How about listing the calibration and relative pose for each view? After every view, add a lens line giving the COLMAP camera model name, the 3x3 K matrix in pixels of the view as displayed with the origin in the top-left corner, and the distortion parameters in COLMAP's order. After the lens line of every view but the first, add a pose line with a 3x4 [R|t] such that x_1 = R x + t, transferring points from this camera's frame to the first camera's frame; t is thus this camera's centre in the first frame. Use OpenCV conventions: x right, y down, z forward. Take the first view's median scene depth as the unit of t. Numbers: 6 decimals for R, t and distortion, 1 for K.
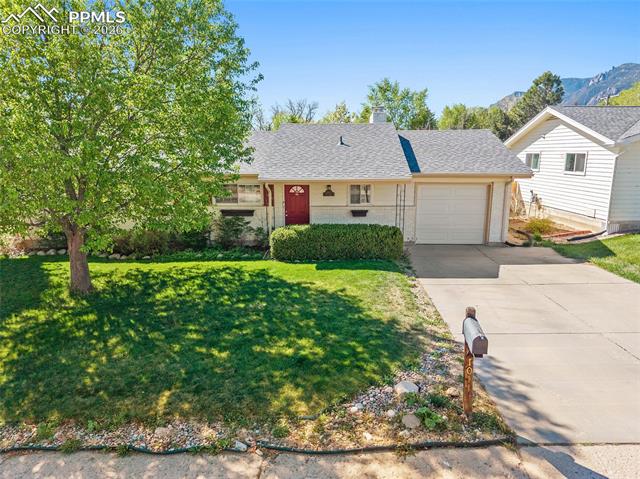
lens RADIAL K [[431.7, 0, 321.0], [0, 431.7, 248.4], [0, 0, 1]] dist [0.006161, -0.003937]
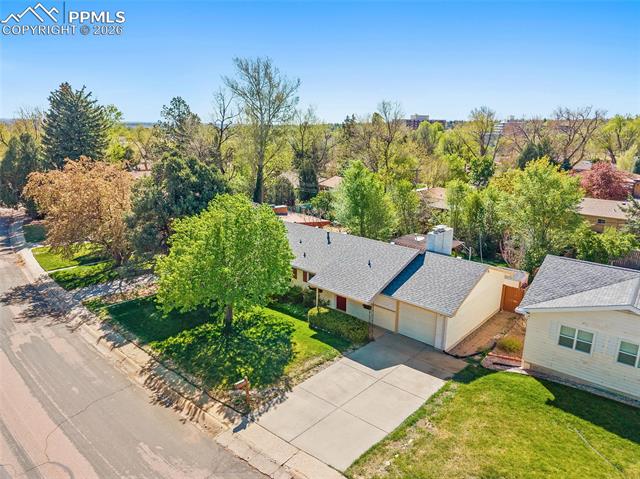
lens RADIAL K [[441.3, 0, 320.0], [0, 441.3, 239.5], [0, 0, 1]] dist [-0.002275, -0.000100]
pose [[0.773260, 0.171735, -0.610390, 1.525427], [-0.147728, 0.984928, 0.089967, -0.750549], [0.616640, 0.020604, 0.786975, -0.822785]]
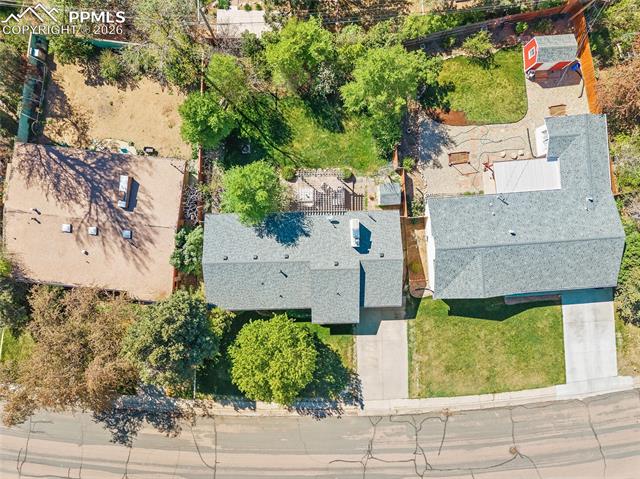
lens RADIAL K [[431.7, 0, 321.0], [0, 431.7, 248.4], [0, 0, 1]] dist [0.006161, -0.003937]
pose [[0.997575, -0.068217, 0.013767, -0.109102], [0.000338, 0.202567, 0.979268, -4.577013], [-0.069592, -0.976889, 0.202099, 1.182335]]
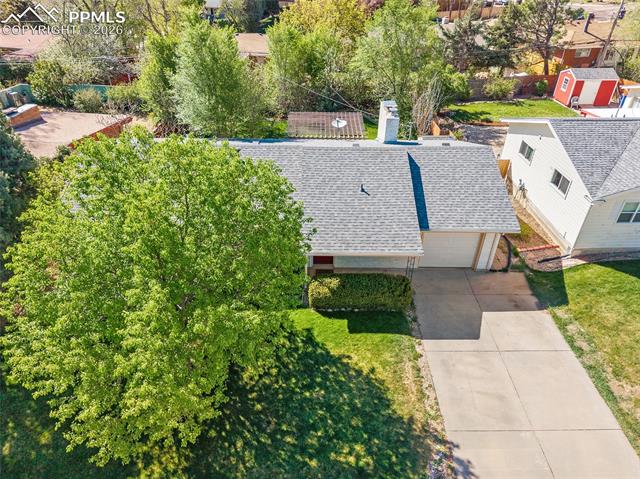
lens RADIAL K [[431.7, 0, 321.0], [0, 431.7, 248.4], [0, 0, 1]] dist [0.006161, -0.003937]
pose [[0.998639, -0.020759, 0.047856, -0.191295], [0.000040, 0.917708, 0.397257, -0.886211], [-0.052164, -0.396714, 0.916459, -0.165272]]
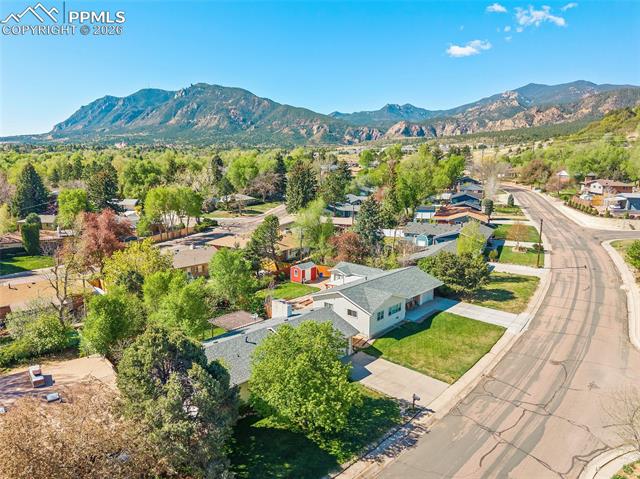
lens RADIAL K [[441.3, 0, 320.0], [0, 441.3, 239.5], [0, 0, 1]] dist [-0.002275, -0.000100]
pose [[0.665739, -0.123862, 0.735832, -2.896704], [0.146328, 0.988651, 0.034029, -1.443871], [-0.731696, 0.085019, 0.676308, -1.503722]]
